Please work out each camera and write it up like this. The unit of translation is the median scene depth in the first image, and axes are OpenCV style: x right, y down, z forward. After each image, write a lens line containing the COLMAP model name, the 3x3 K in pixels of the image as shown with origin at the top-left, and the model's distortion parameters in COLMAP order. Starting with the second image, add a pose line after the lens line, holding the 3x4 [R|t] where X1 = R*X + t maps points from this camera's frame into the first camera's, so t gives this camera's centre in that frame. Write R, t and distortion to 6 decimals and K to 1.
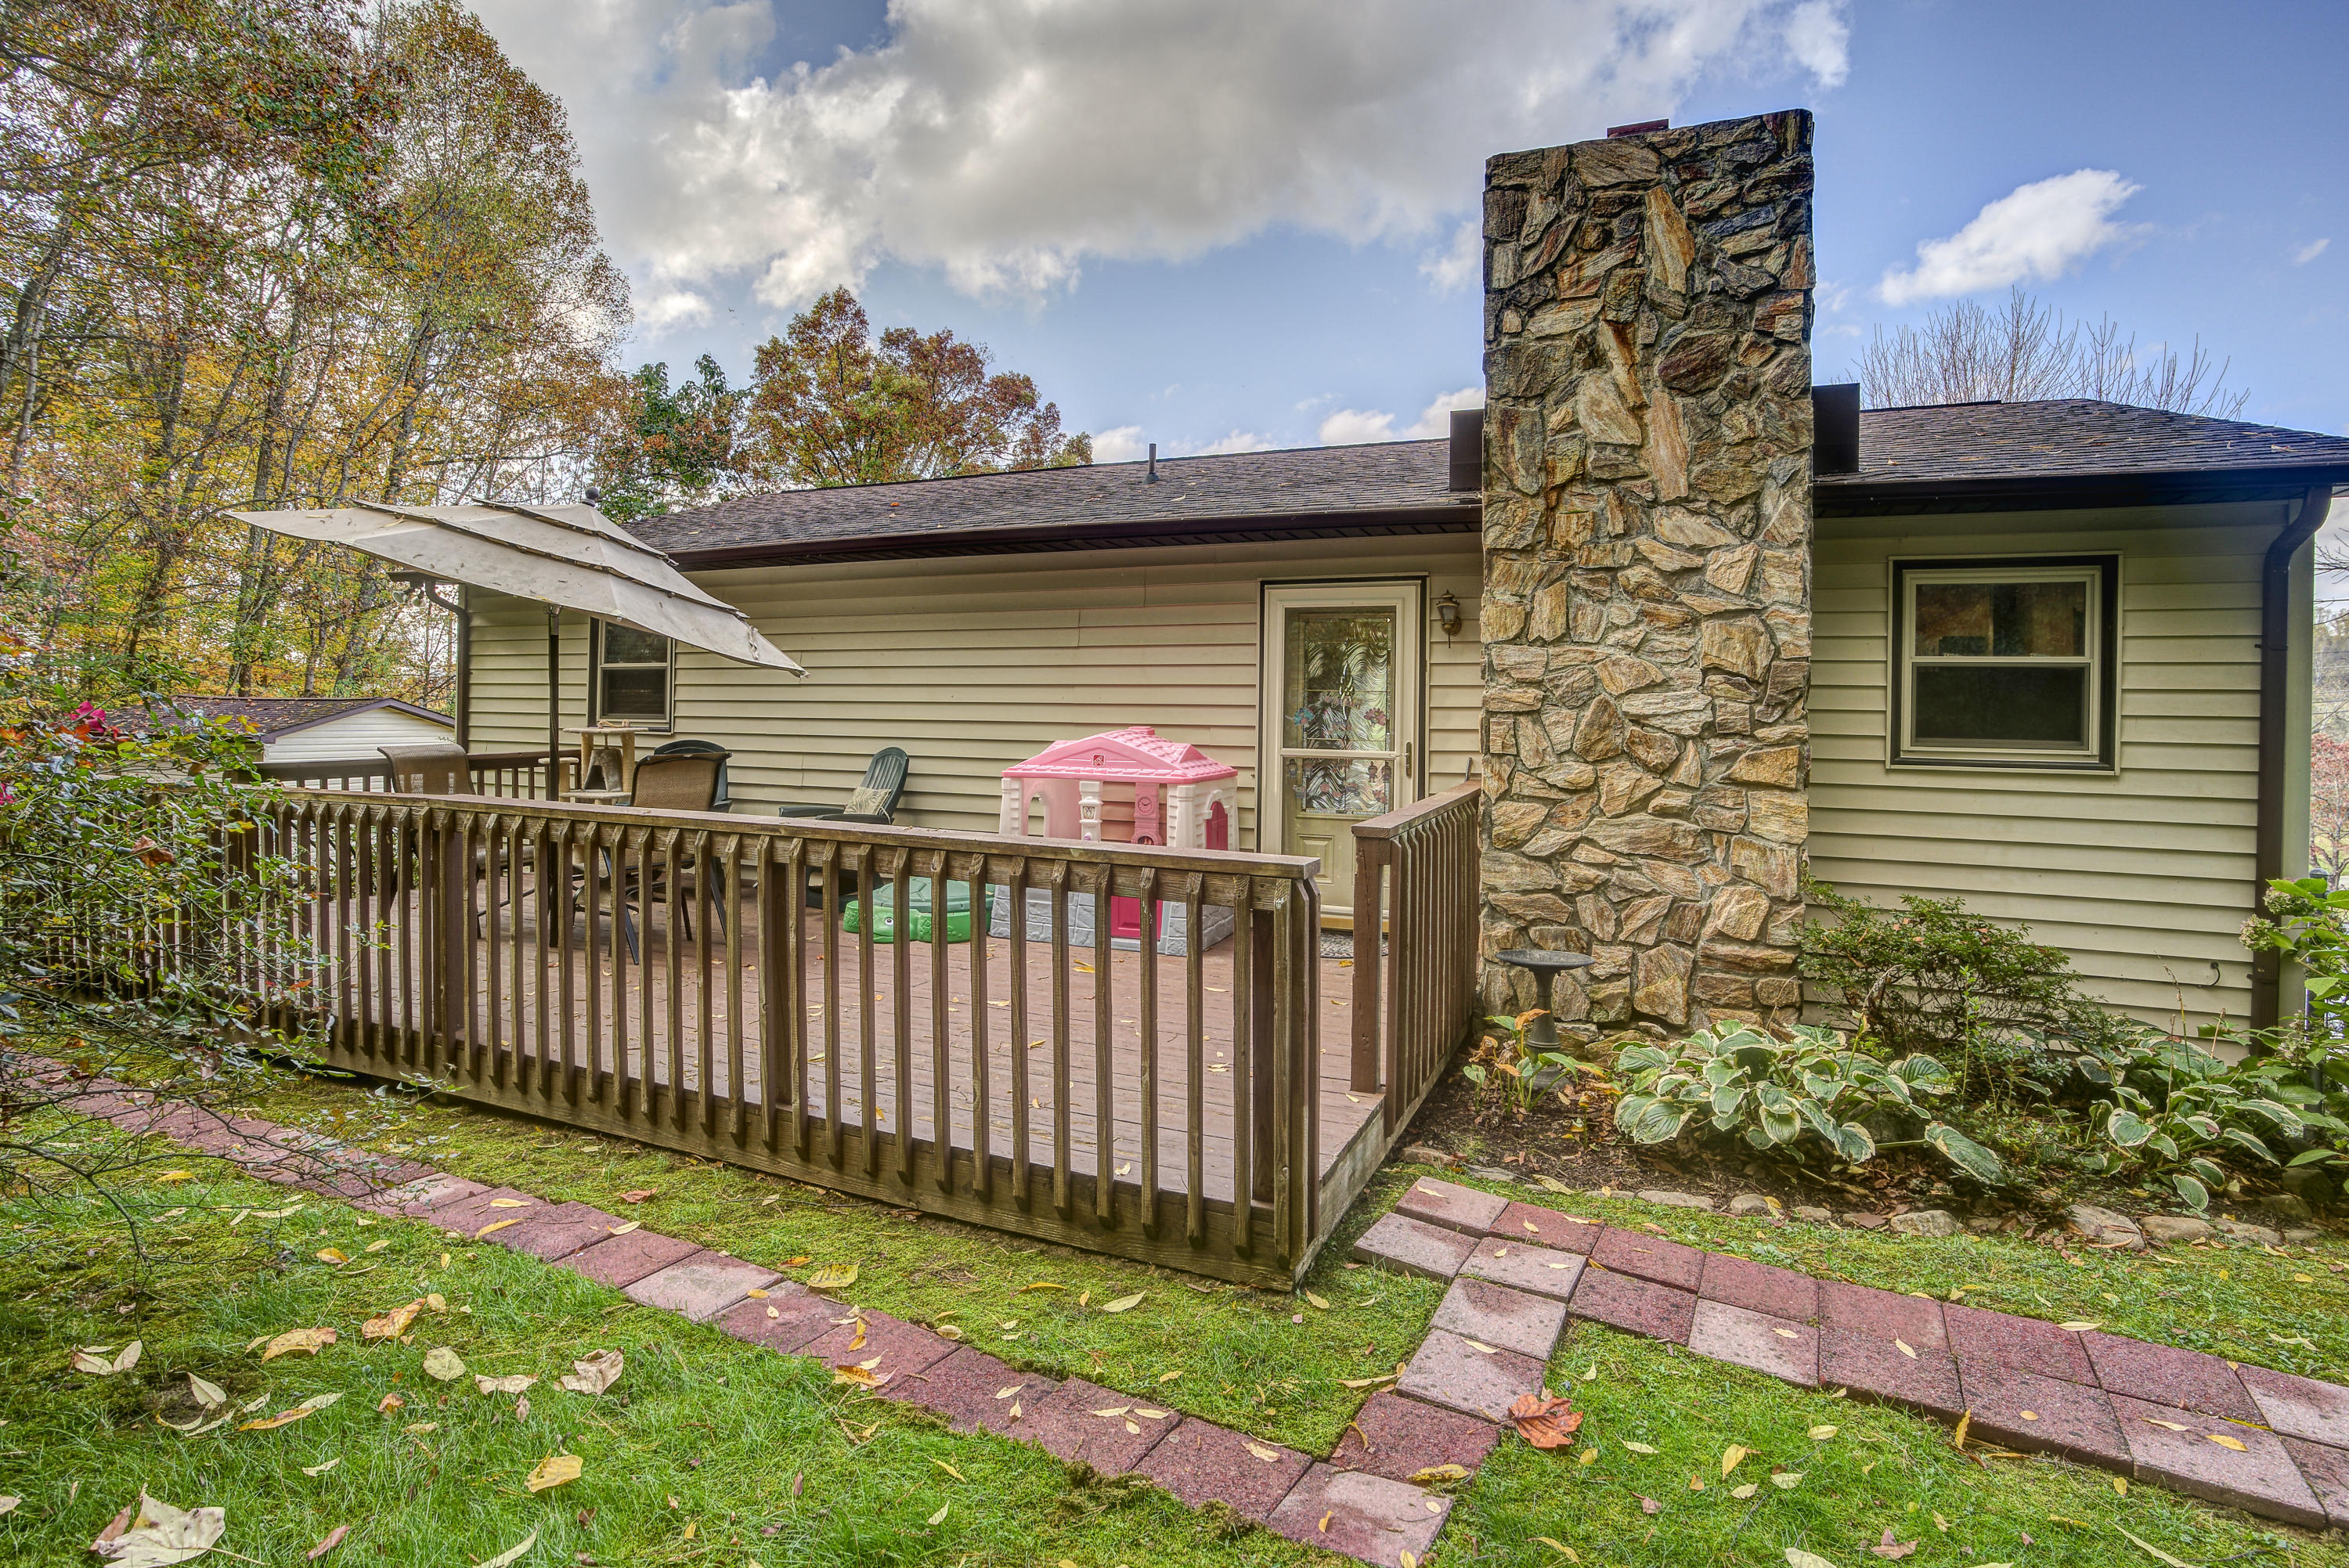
lens RADIAL K [[1161.9, 0, 1176.4], [0, 1161.9, 738.6], [0, 0, 1]] dist [-0.072891, 0.029173]
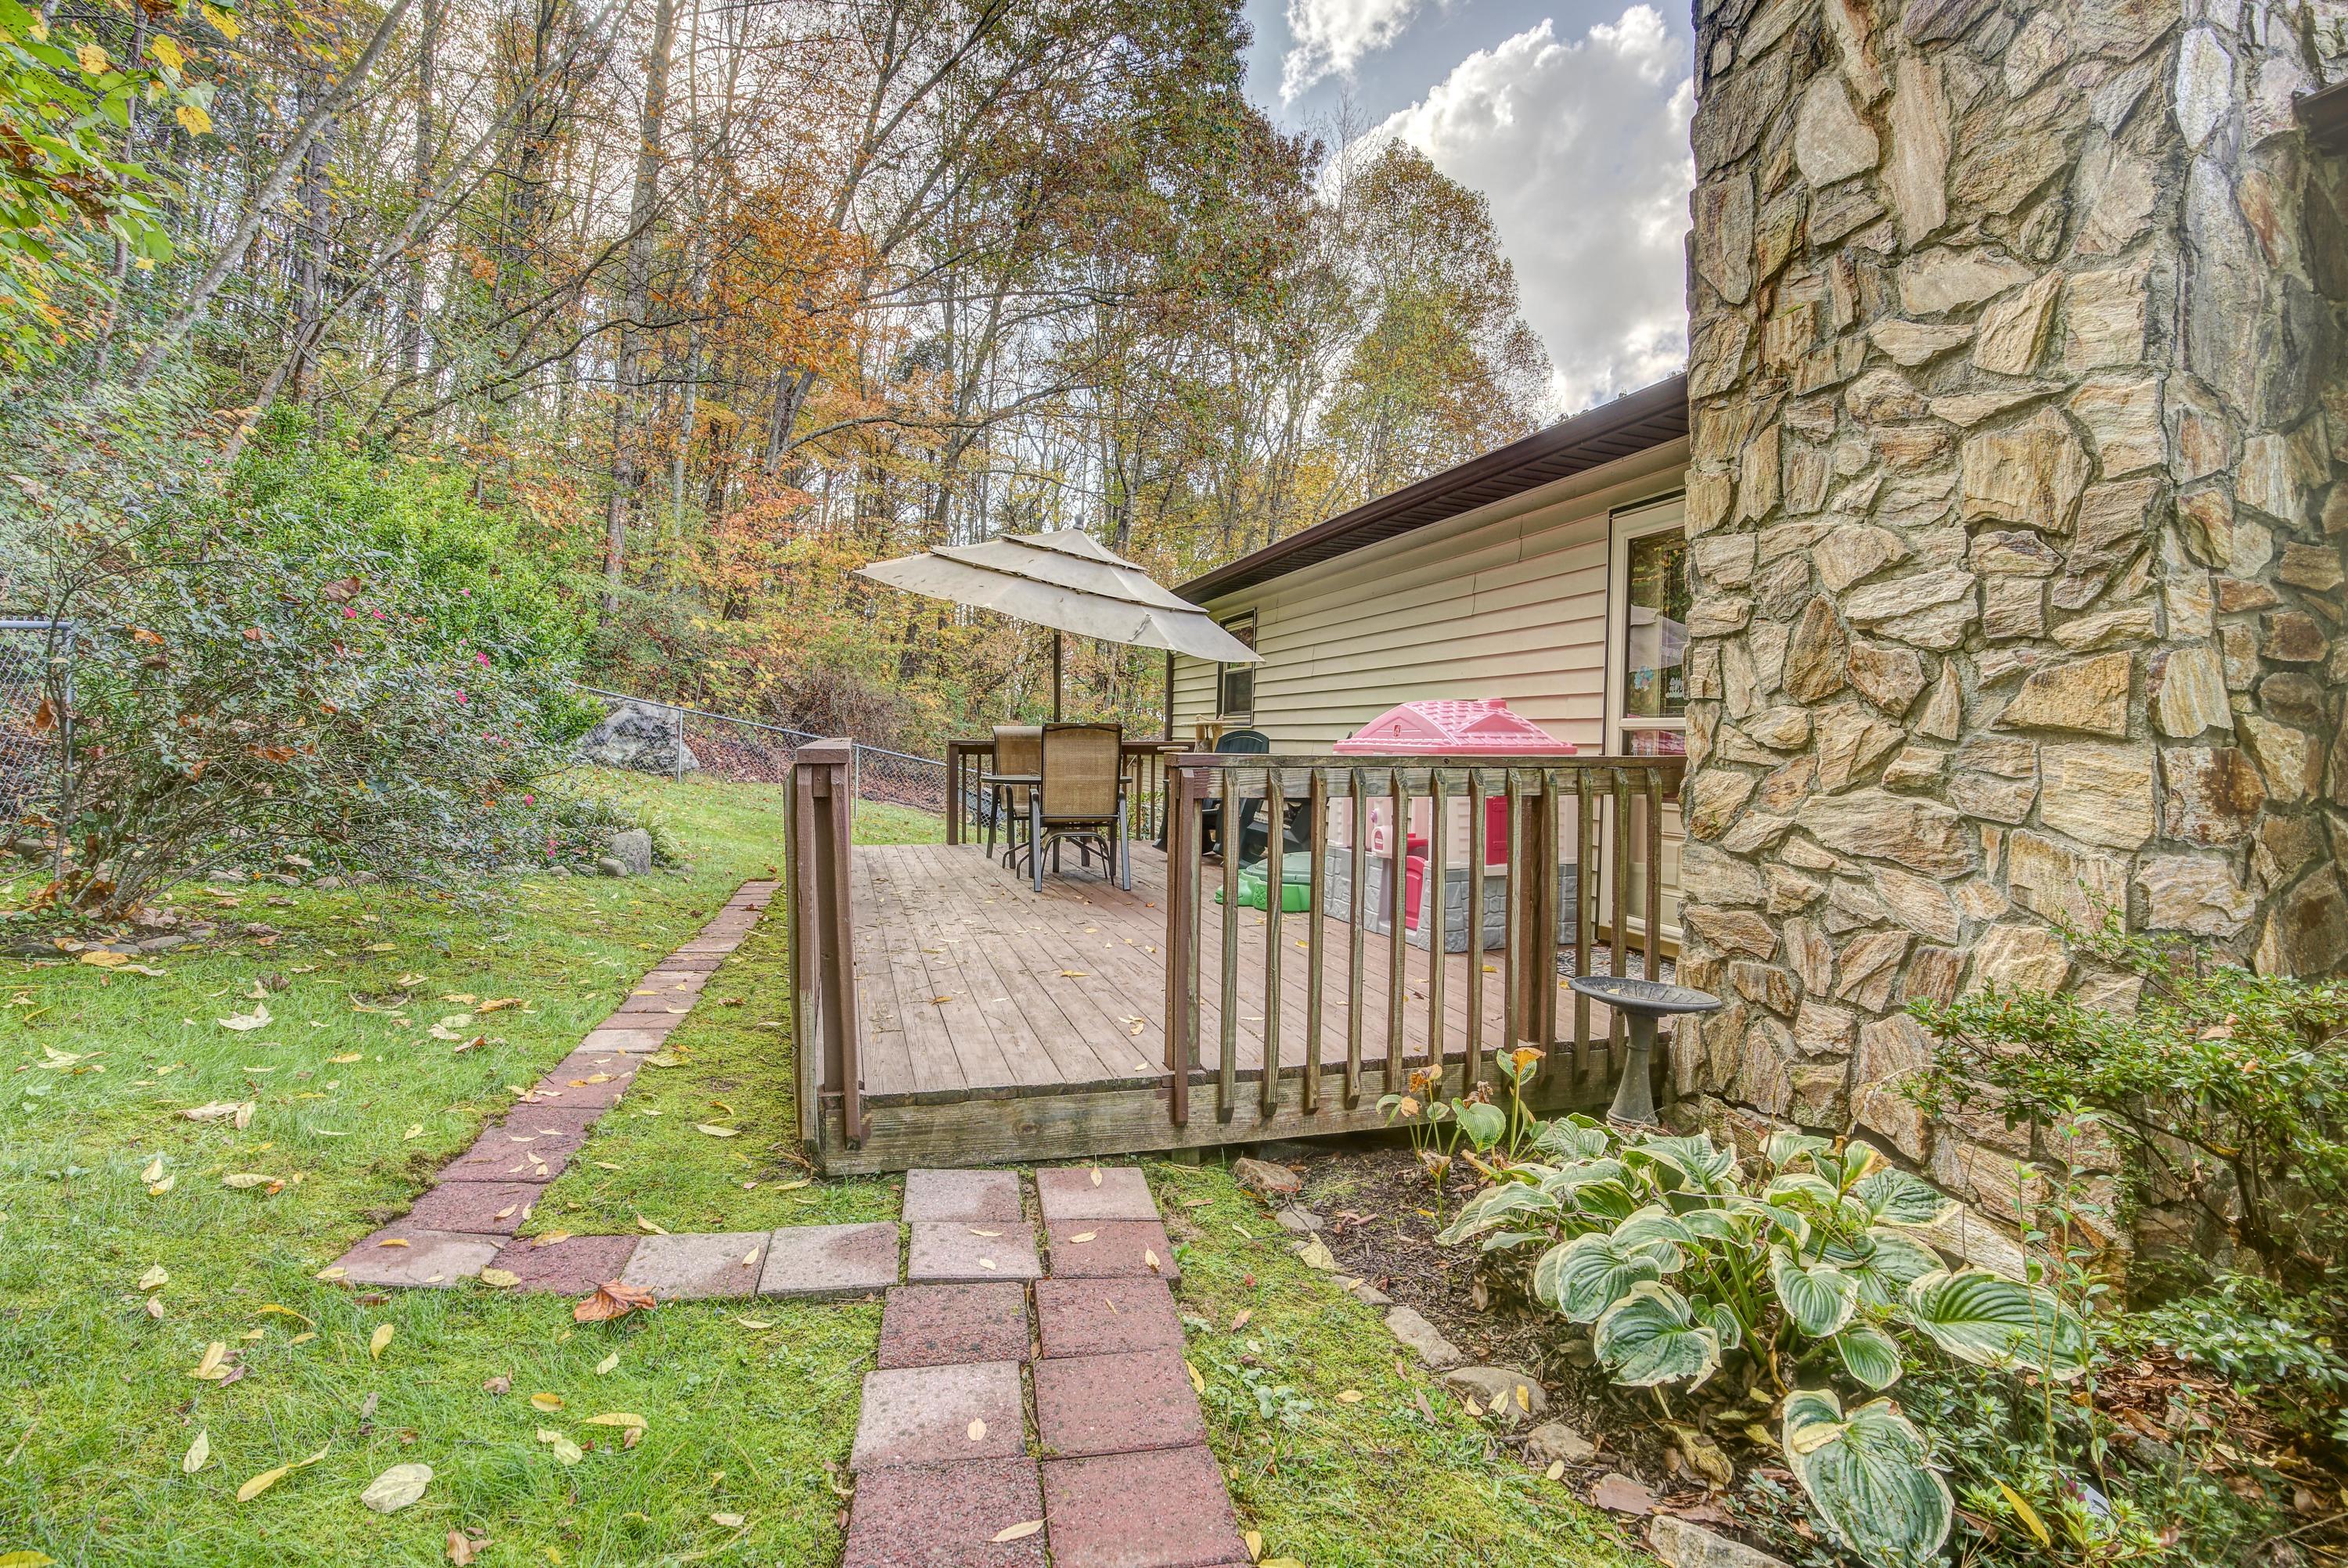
lens RADIAL K [[1134.5, 0, 1168.1], [0, 1134.5, 786.6], [0, 0, 1]] dist [-0.066116, 0.026924]
pose [[0.628544, 0.028570, -0.777249, 0.623344], [-0.029389, 0.999484, 0.012973, 0.068337], [0.777218, 0.014689, 0.629060, 0.361236]]
